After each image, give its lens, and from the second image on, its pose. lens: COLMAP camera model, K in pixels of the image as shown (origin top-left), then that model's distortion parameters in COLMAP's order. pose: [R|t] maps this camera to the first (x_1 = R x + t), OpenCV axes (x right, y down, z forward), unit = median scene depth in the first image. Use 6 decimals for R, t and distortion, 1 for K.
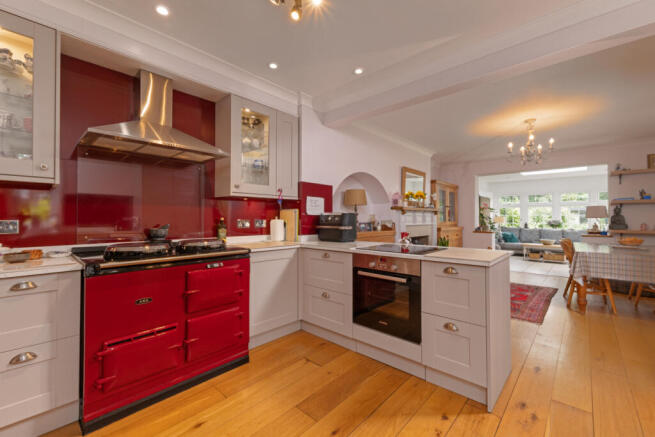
lens RADIAL K [[281.4, 0, 309.1], [0, 281.4, 216.7], [0, 0, 1]] dist [-0.014556, 0.000970]
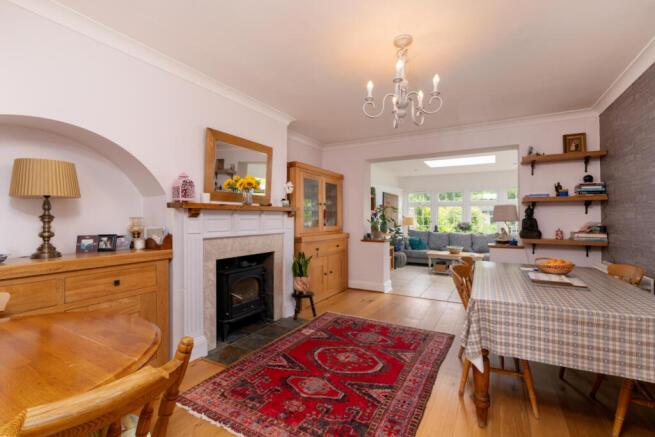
lens RADIAL K [[290.3, 0, 325.4], [0, 290.3, 216.8], [0, 0, 1]] dist [-0.021710, -0.000503]
pose [[0.969316, 0.000084, 0.245819, 0.369134], [-0.000799, 0.999996, 0.002807, -0.009588], [-0.245818, -0.002917, 0.969312, 0.361081]]
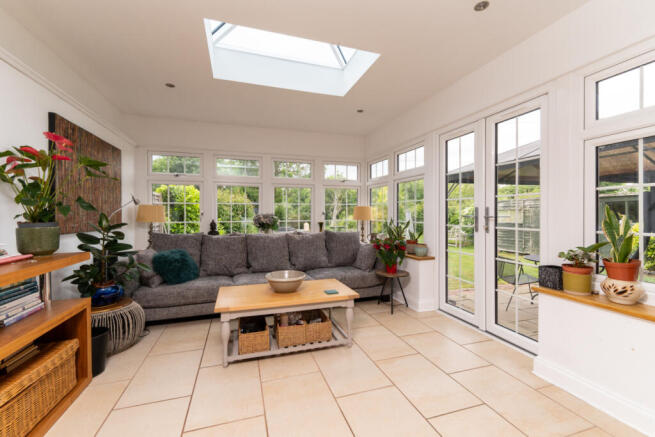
lens RADIAL K [[281.4, 0, 326.1], [0, 281.4, 217.5], [0, 0, 1]] dist [-0.014556, 0.000970]
pose [[0.453772, -0.011060, 0.891049, 0.747558], [0.001009, 0.999929, 0.011898, 0.018120], [-0.891117, -0.004500, 0.453751, 1.025509]]
